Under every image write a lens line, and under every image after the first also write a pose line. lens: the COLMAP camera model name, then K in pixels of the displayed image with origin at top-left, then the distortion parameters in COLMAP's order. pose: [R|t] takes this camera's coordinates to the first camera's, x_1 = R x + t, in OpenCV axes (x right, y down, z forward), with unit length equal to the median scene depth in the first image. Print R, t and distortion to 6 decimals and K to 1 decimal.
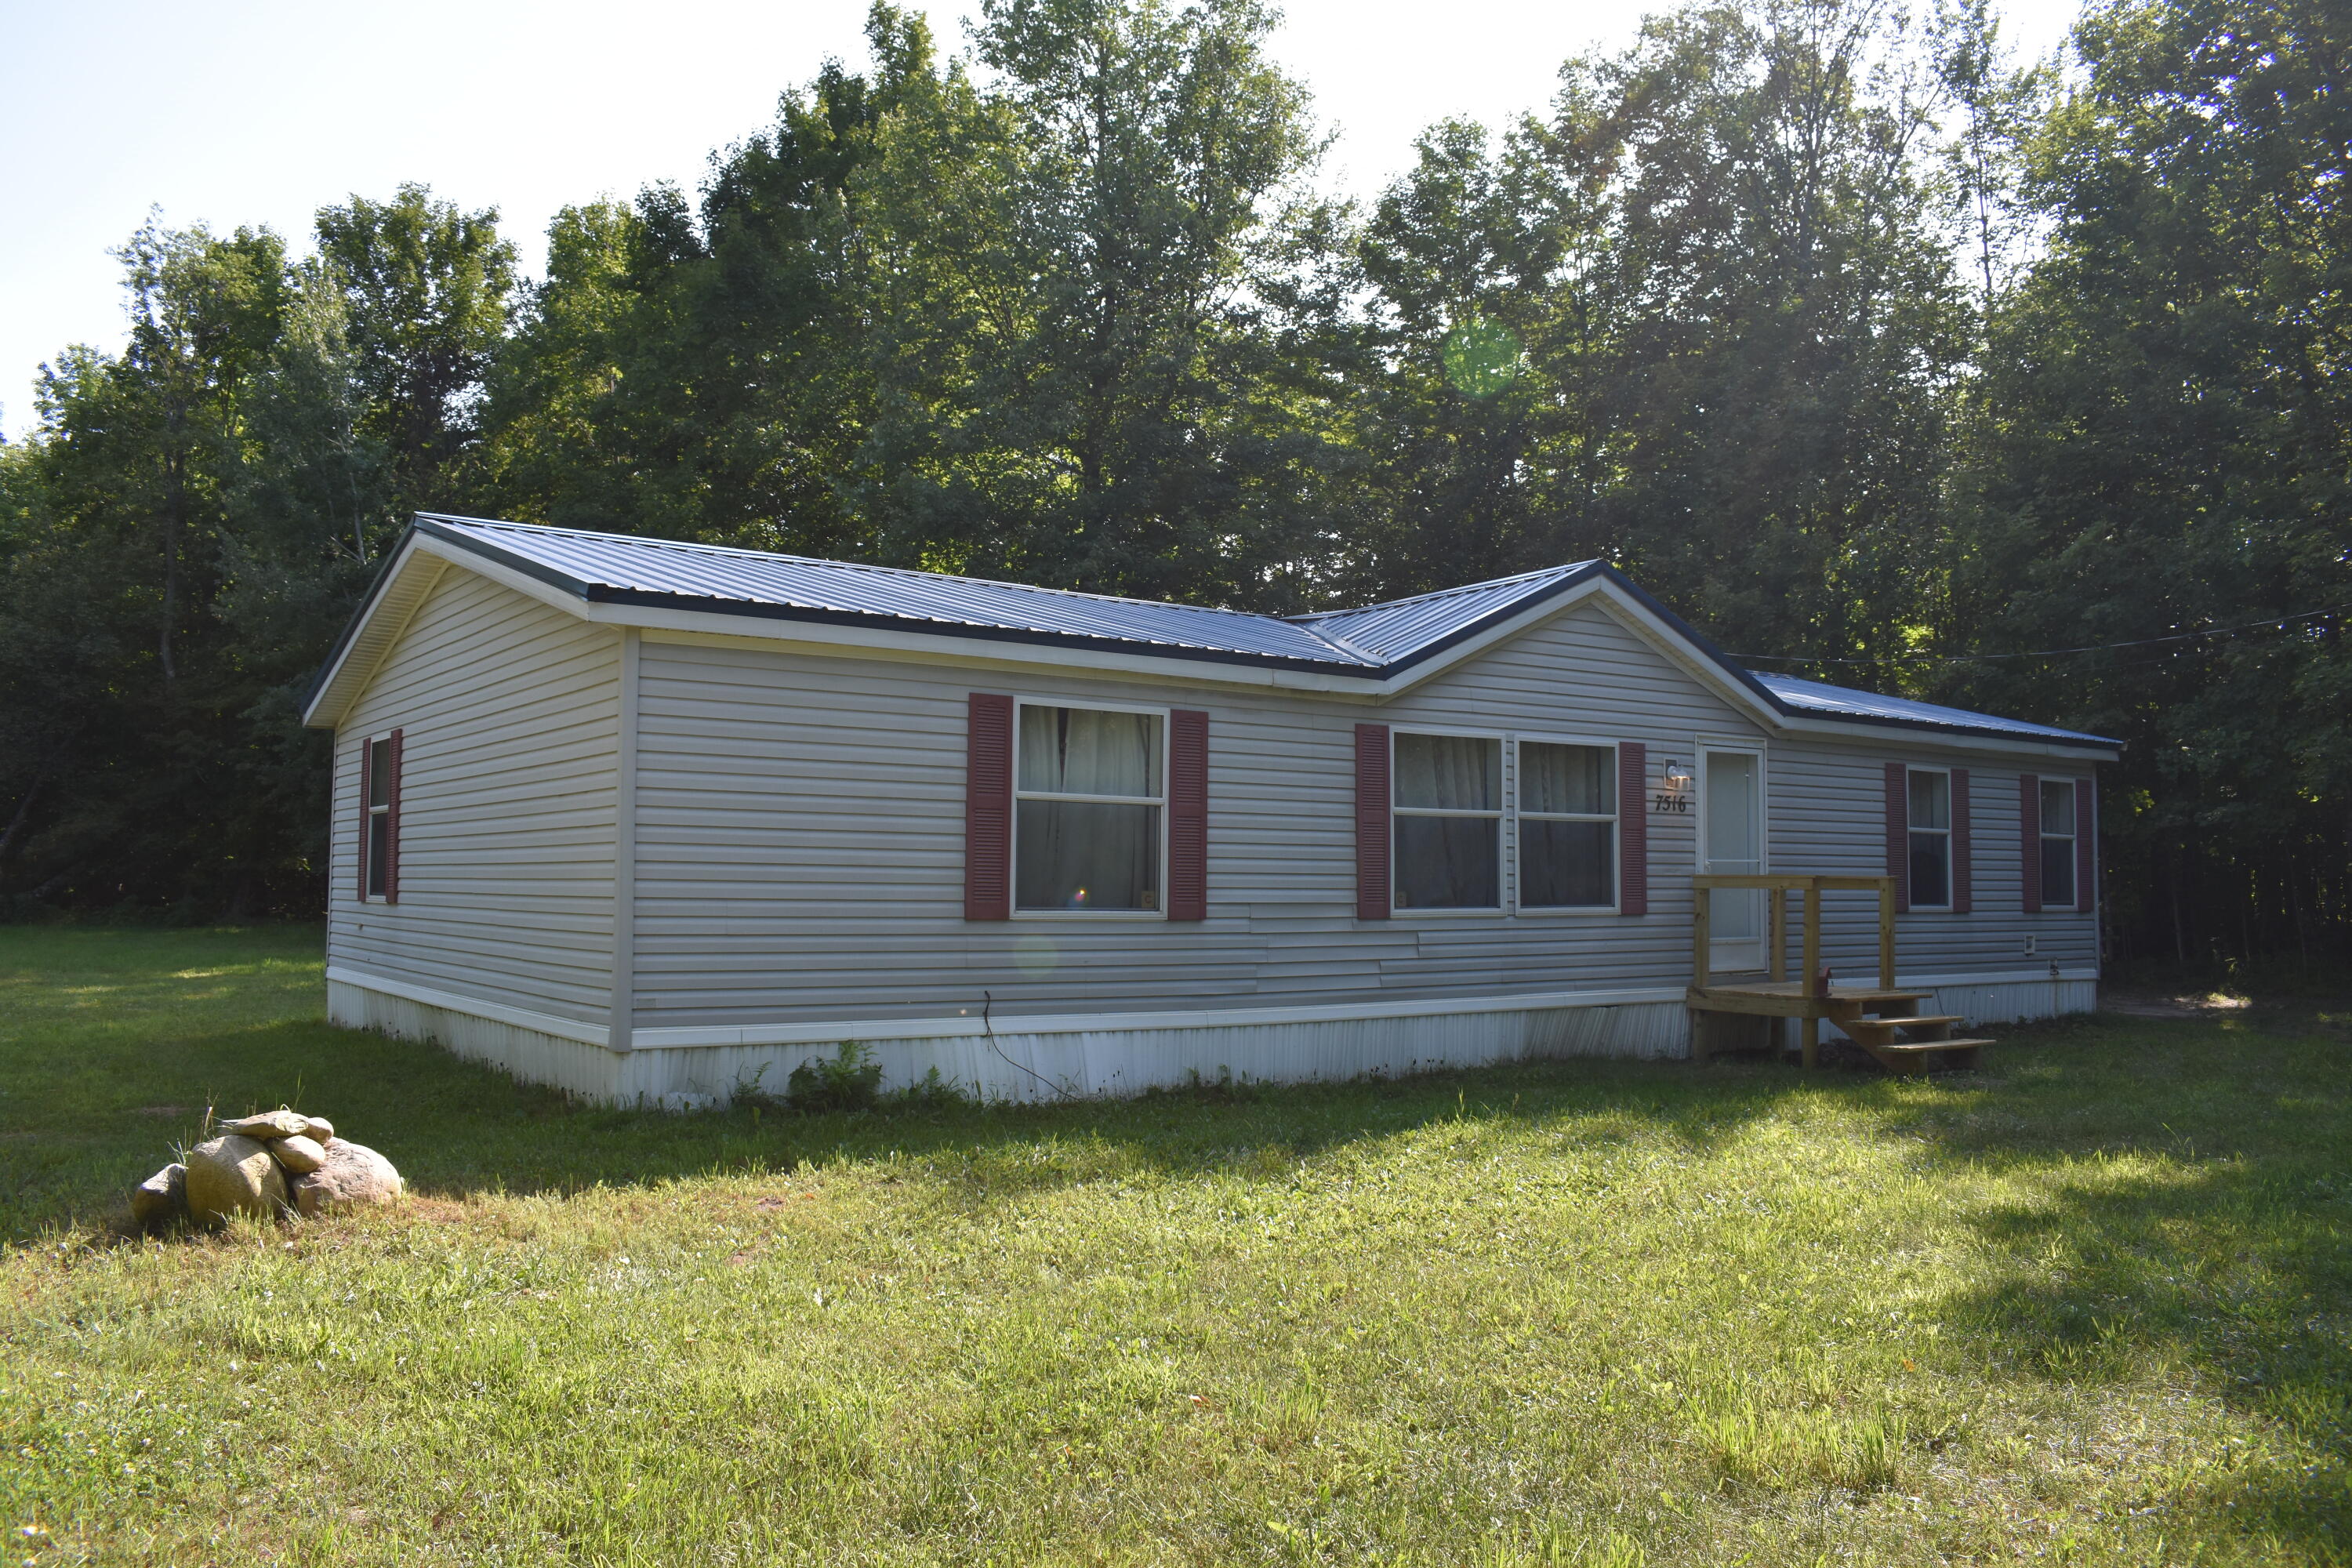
lens RADIAL K [[1849.9, 0, 1175.8], [0, 1849.9, 775.6], [0, 0, 1]] dist [-0.084187, 0.003019]
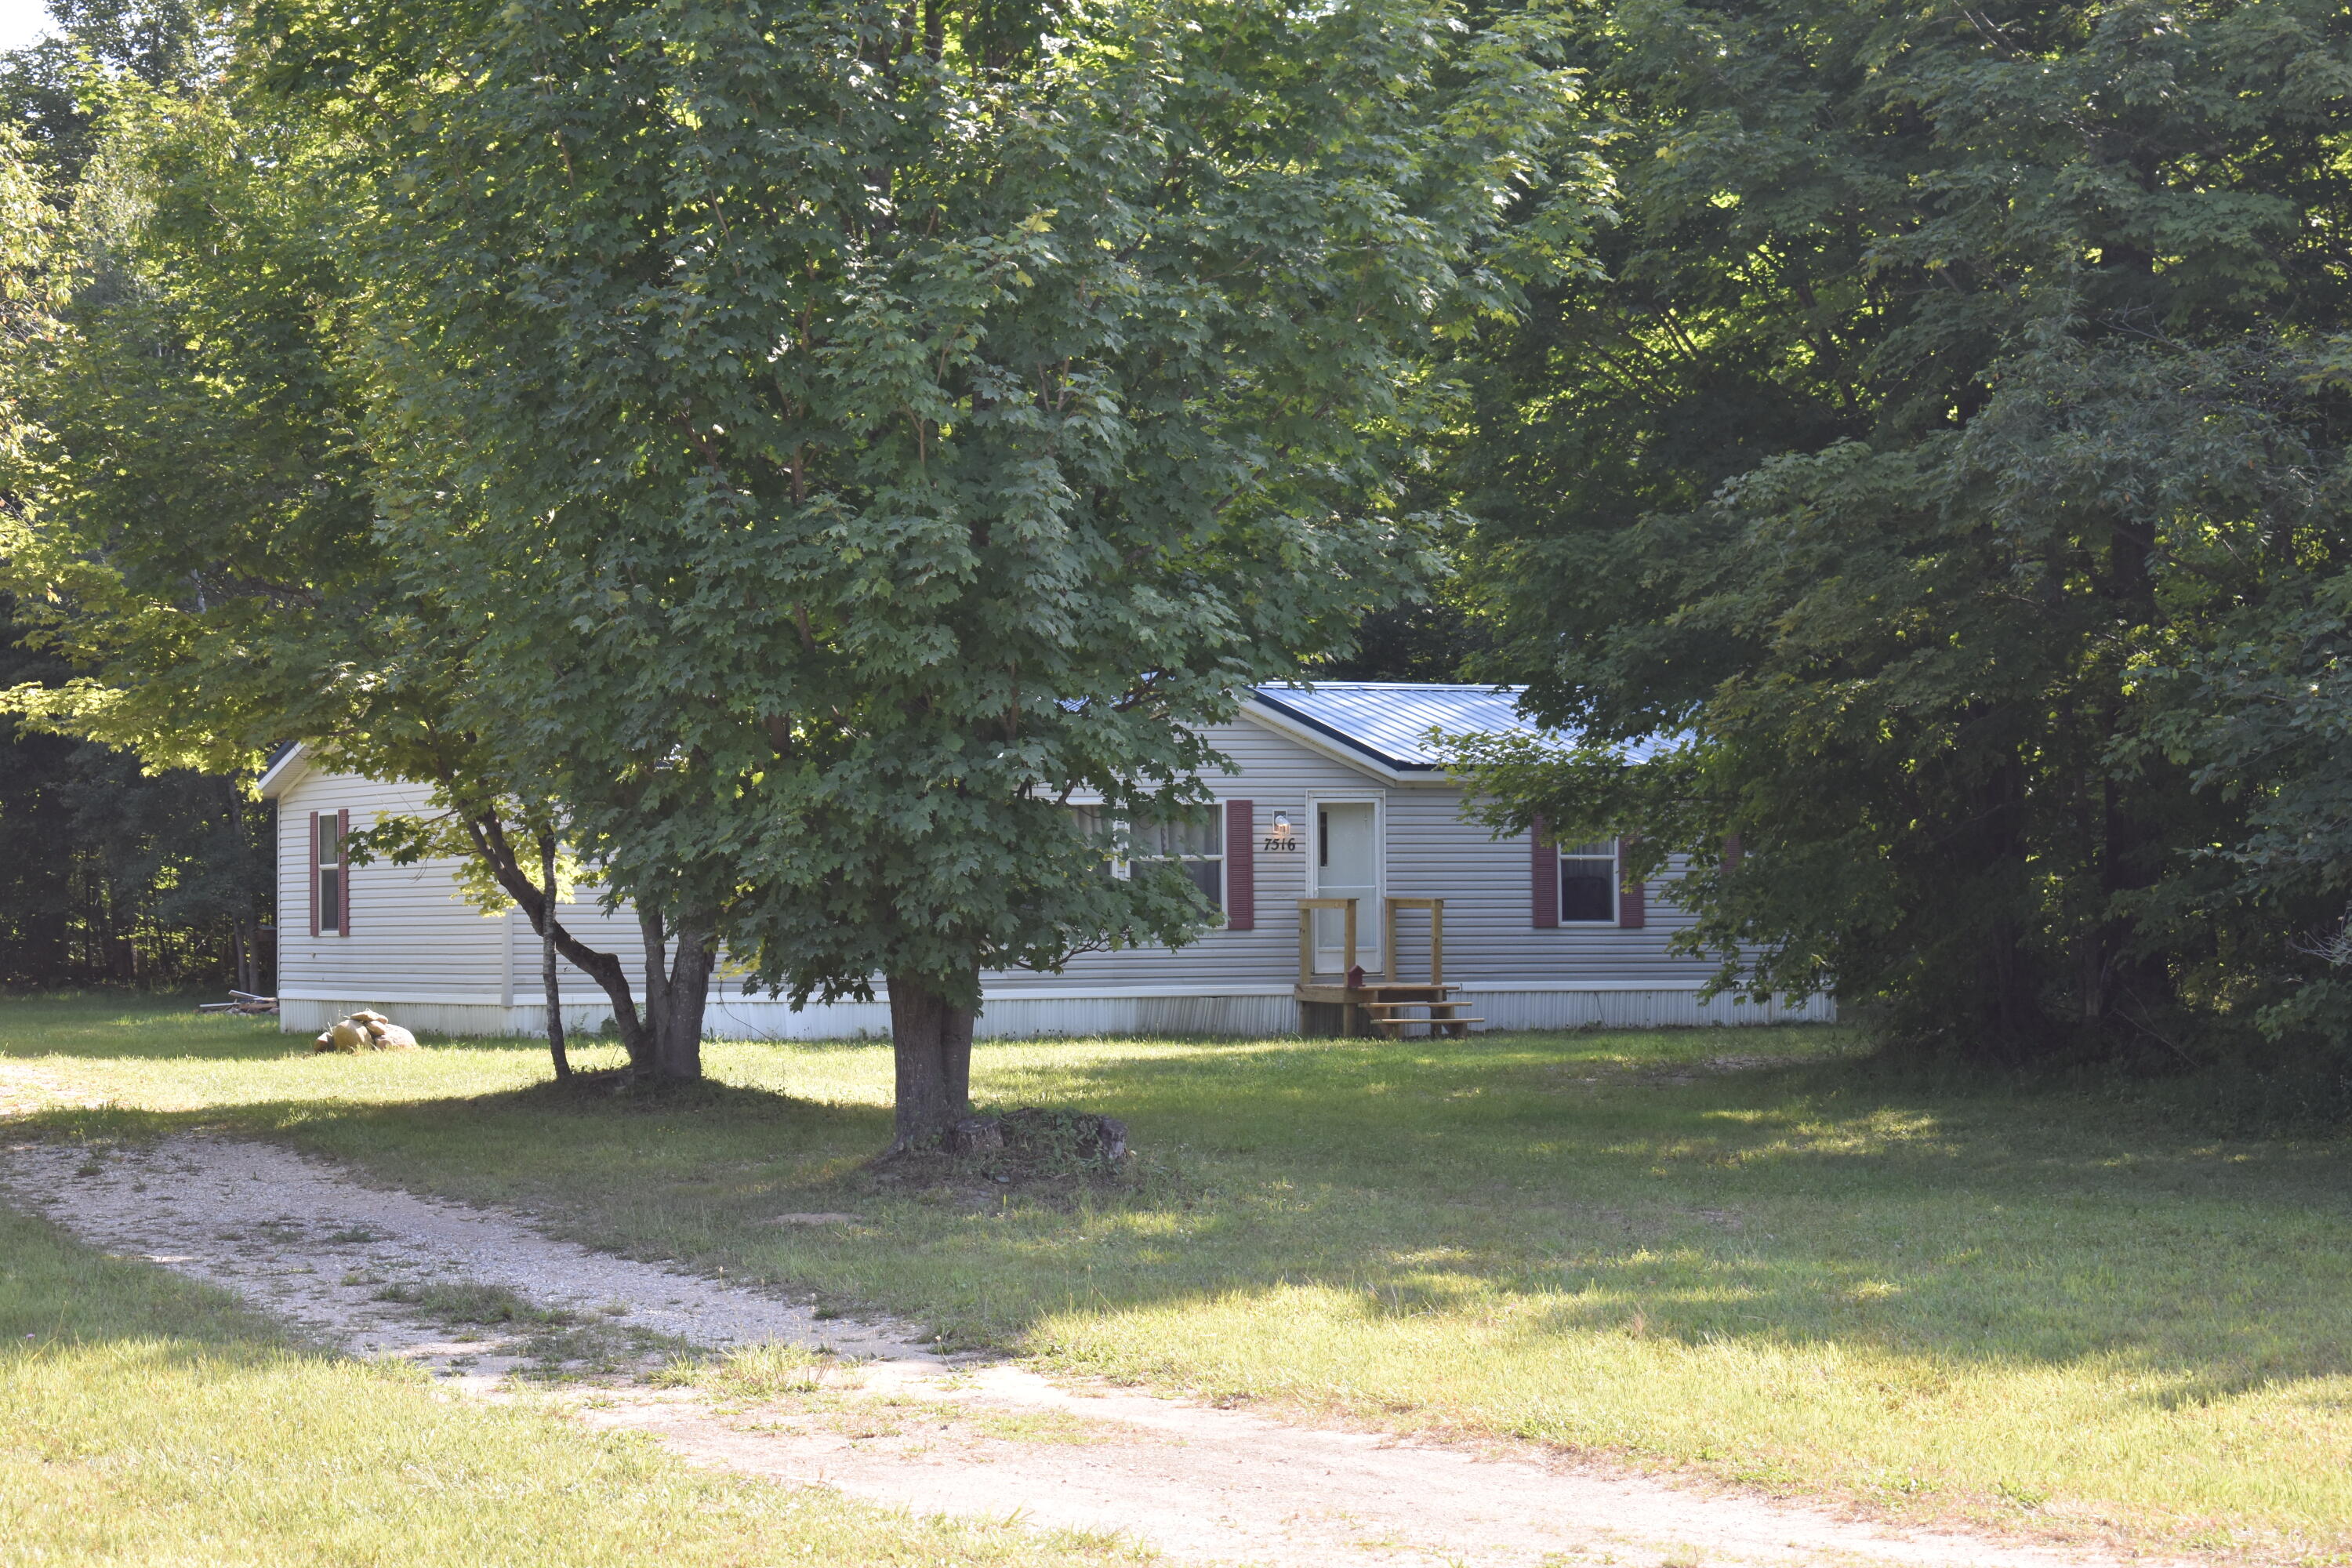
lens RADIAL K [[5556.0, 0, 1176.1], [0, 5556.0, 785.8], [0, 0, 1]] dist [0.019392, 0.000000]
pose [[0.984187, -0.019646, -0.176038, 0.901407], [0.025482, 0.999196, 0.030949, -0.152143], [0.175289, -0.034946, 0.983897, -2.926905]]
